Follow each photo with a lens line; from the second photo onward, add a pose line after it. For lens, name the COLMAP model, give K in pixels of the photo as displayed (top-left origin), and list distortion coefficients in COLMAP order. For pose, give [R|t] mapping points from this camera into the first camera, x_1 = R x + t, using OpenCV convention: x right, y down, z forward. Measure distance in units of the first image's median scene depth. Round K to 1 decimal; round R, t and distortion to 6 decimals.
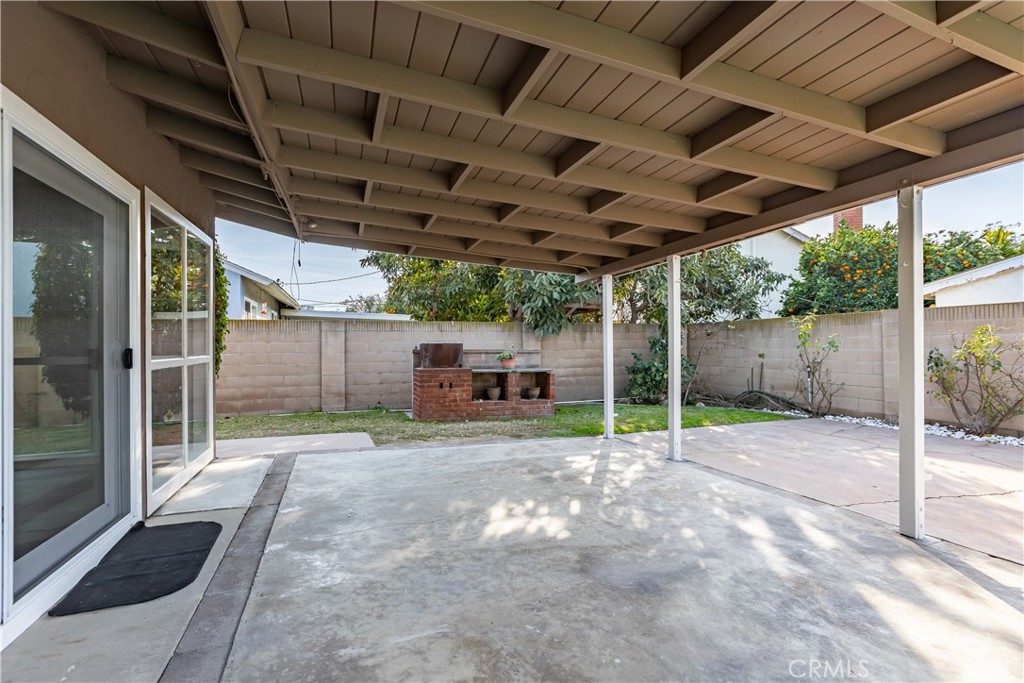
lens RADIAL K [[460.6, 0, 509.8], [0, 460.6, 340.5], [0, 0, 1]] dist [0.000090, 0.000180]
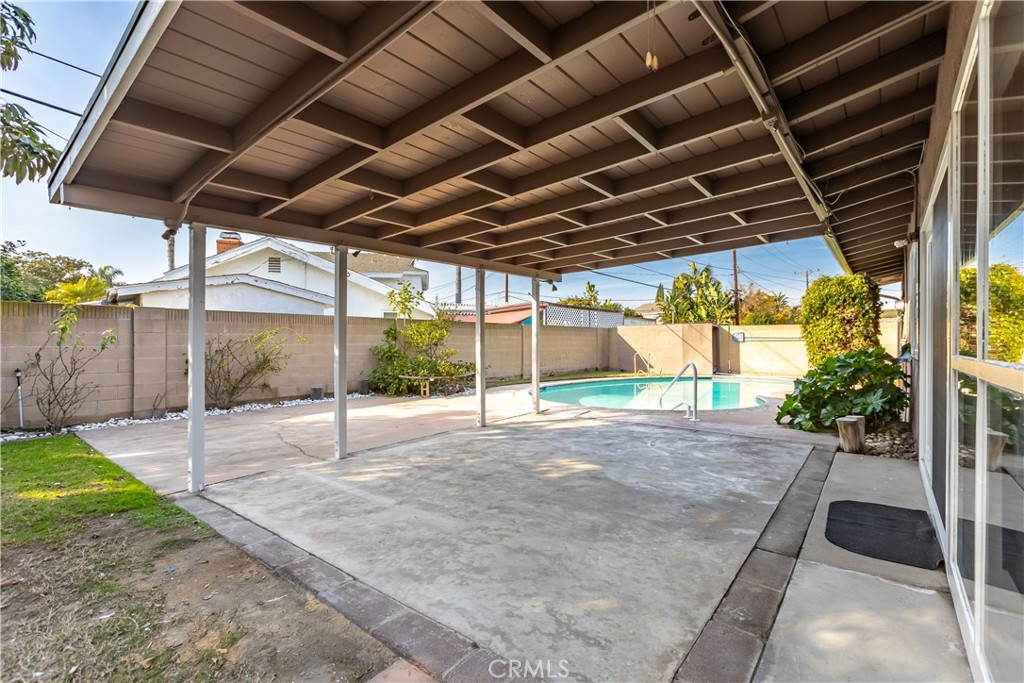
lens RADIAL K [[460.6, 0, 504.3], [0, 460.6, 343.5], [0, 0, 1]] dist [0.000090, 0.000180]
pose [[-0.505677, 0.001628, 0.862721, -0.402314], [-0.005308, 0.999973, -0.004998, 0.013735], [-0.862706, -0.007107, -0.505655, 0.742627]]
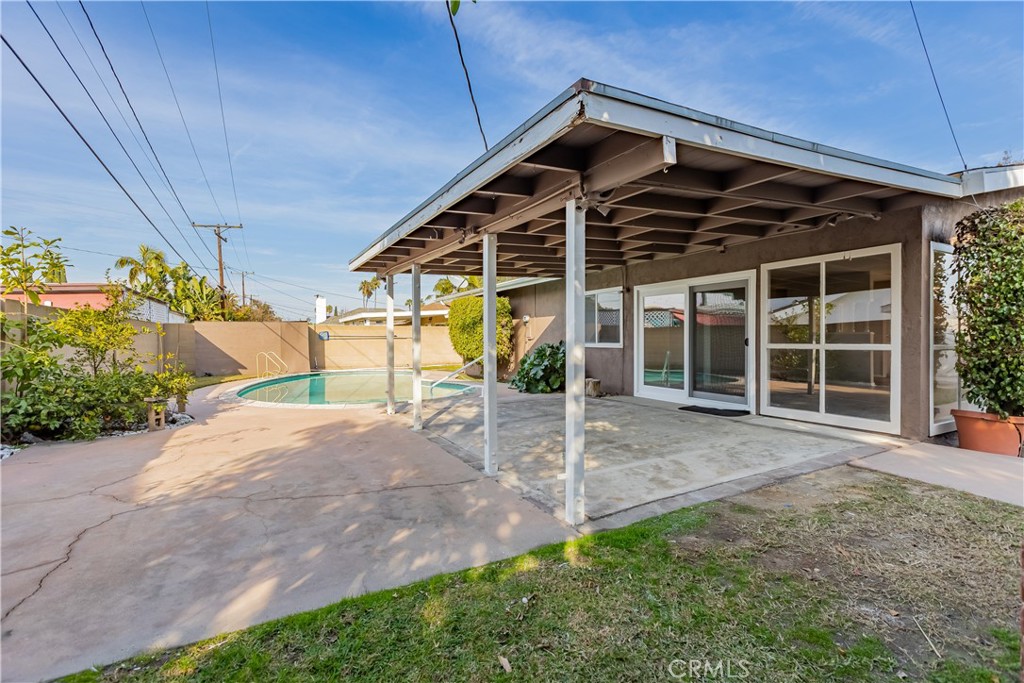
lens RADIAL K [[460.6, 0, 491.7], [0, 460.6, 340.5], [0, 0, 1]] dist [0.000090, 0.000180]
pose [[-0.991594, 0.008670, -0.129100, 0.300573], [0.008974, 0.999958, -0.001769, 0.005432], [0.129079, -0.002913, -0.991630, 1.172834]]
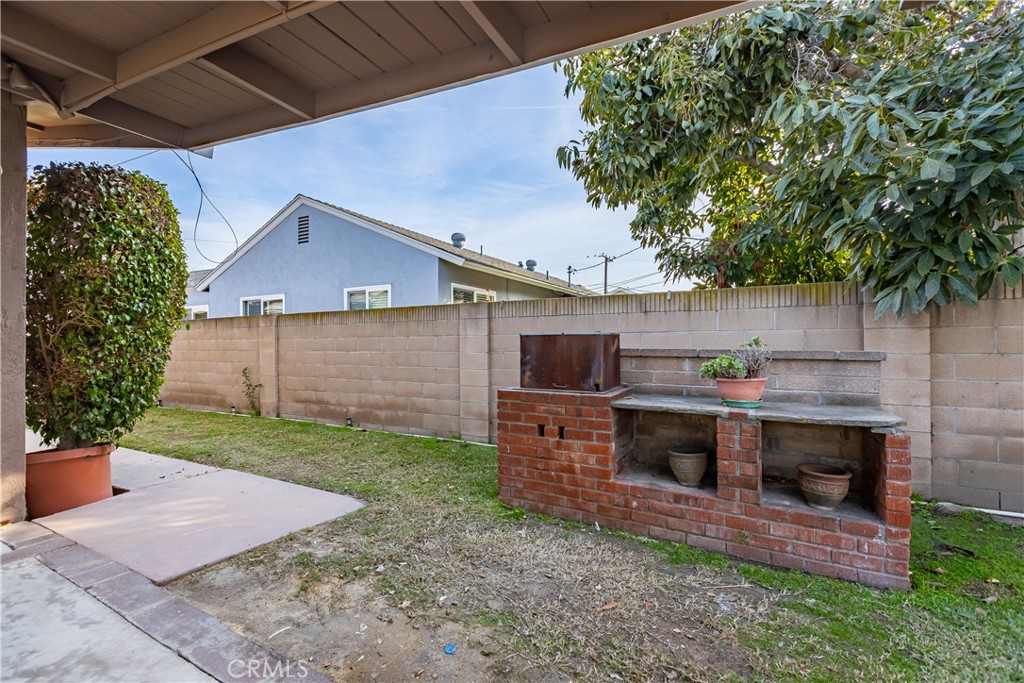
lens RADIAL K [[460.6, 0, 502.8], [0, 460.6, 340.4], [0, 0, 1]] dist [0.000090, 0.000180]
pose [[0.654004, -0.004470, -0.756478, 0.154664], [0.006201, 0.999981, -0.000547, 0.011370], [0.756466, -0.004334, 0.654019, 0.651925]]
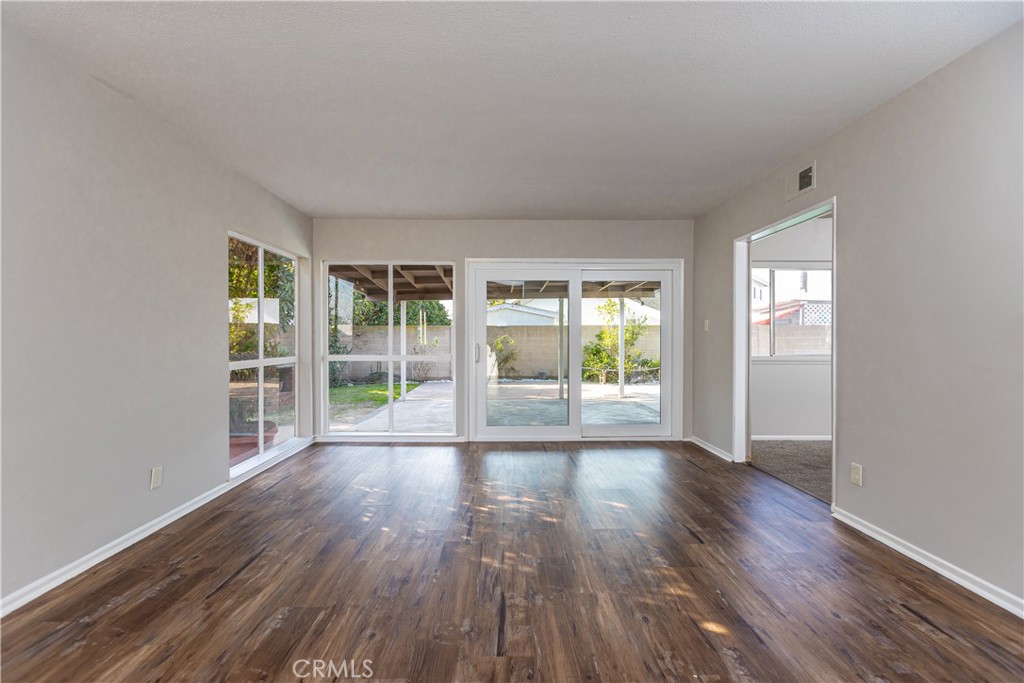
lens RADIAL K [[460.6, 0, 507.4], [0, 460.6, 335.5], [0, 0, 1]] dist [0.000090, 0.000180]
pose [[0.332669, 0.011065, 0.942979, -0.913878], [-0.010027, 0.999916, -0.008196, -0.005845], [-0.942990, -0.006729, 0.332752, 0.100442]]
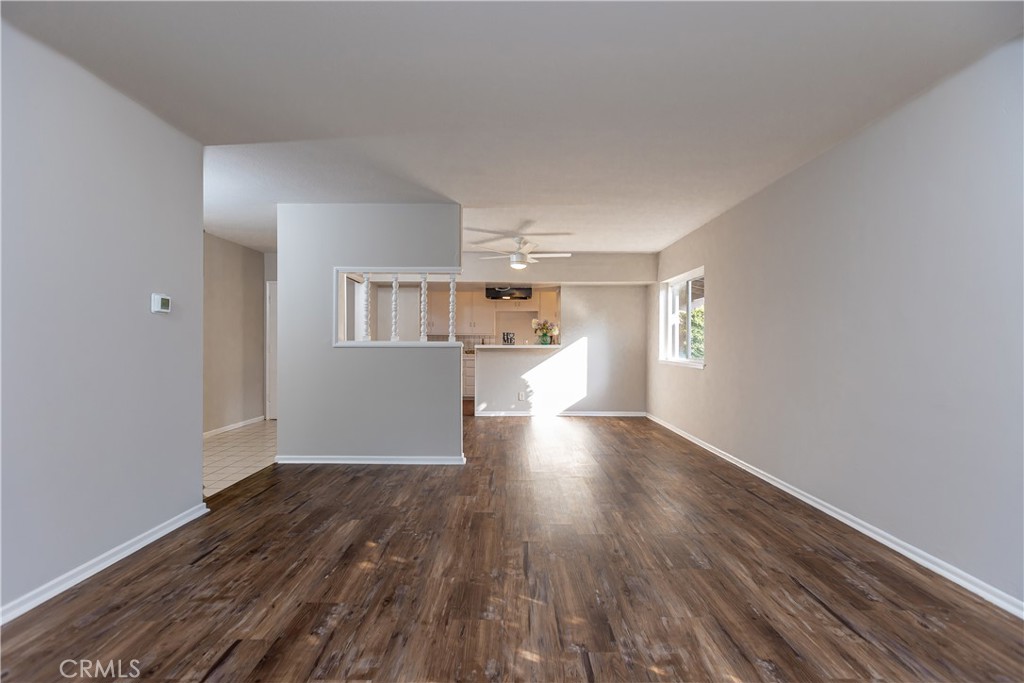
lens RADIAL K [[460.6, 0, 506.2], [0, 460.6, 343.9], [0, 0, 1]] dist [0.000090, 0.000180]
pose [[-0.352857, 0.006456, -0.935655, -0.397090], [0.006492, 0.999969, 0.004452, -0.007157], [0.935655, -0.004503, -0.352888, 0.278111]]
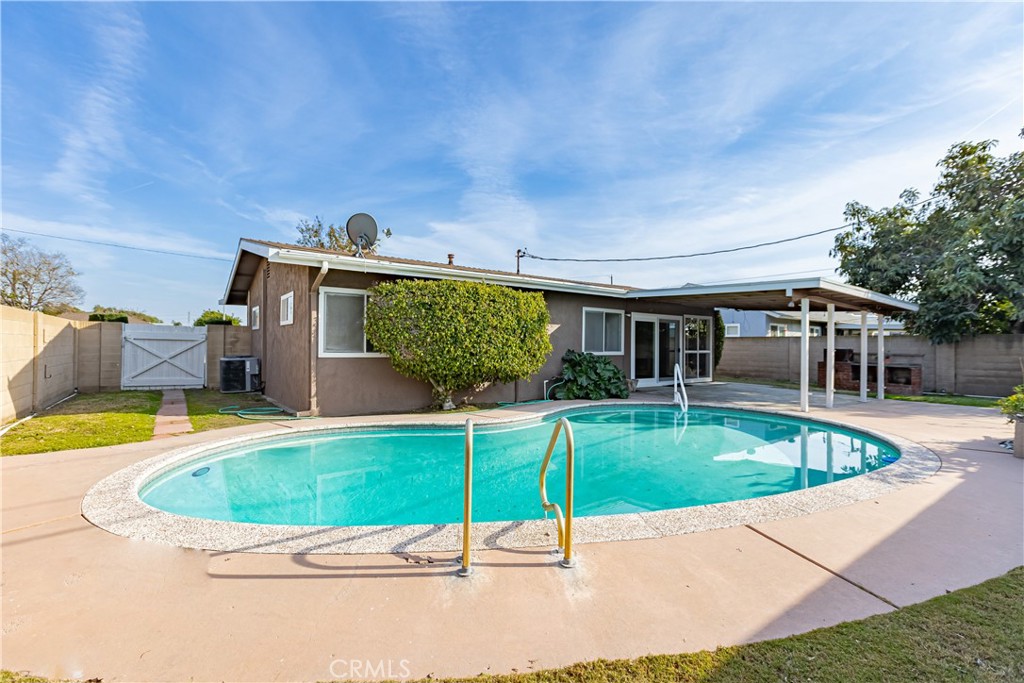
lens RADIAL K [[460.6, 0, 511.3], [0, 460.6, 340.7], [0, 0, 1]] dist [0.000090, 0.000180]
pose [[0.296196, 0.001499, -0.955126, 1.238423], [-0.002451, 0.999997, 0.000809, -0.024099], [0.955124, 0.002101, 0.296199, -0.811519]]
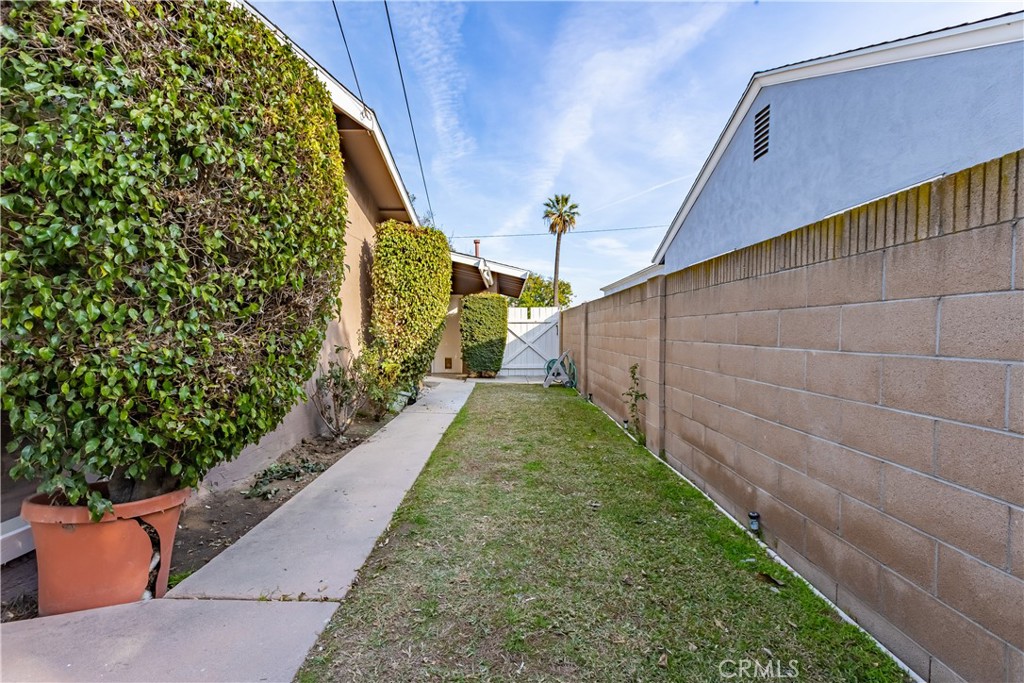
lens RADIAL K [[460.6, 0, 517.3], [0, 460.6, 346.3], [0, 0, 1]] dist [0.000090, 0.000180]
pose [[-0.339904, 0.036283, -0.939760, -0.301559], [0.006223, 0.999320, 0.036332, 0.016019], [0.940439, 0.006502, -0.339899, 0.942252]]
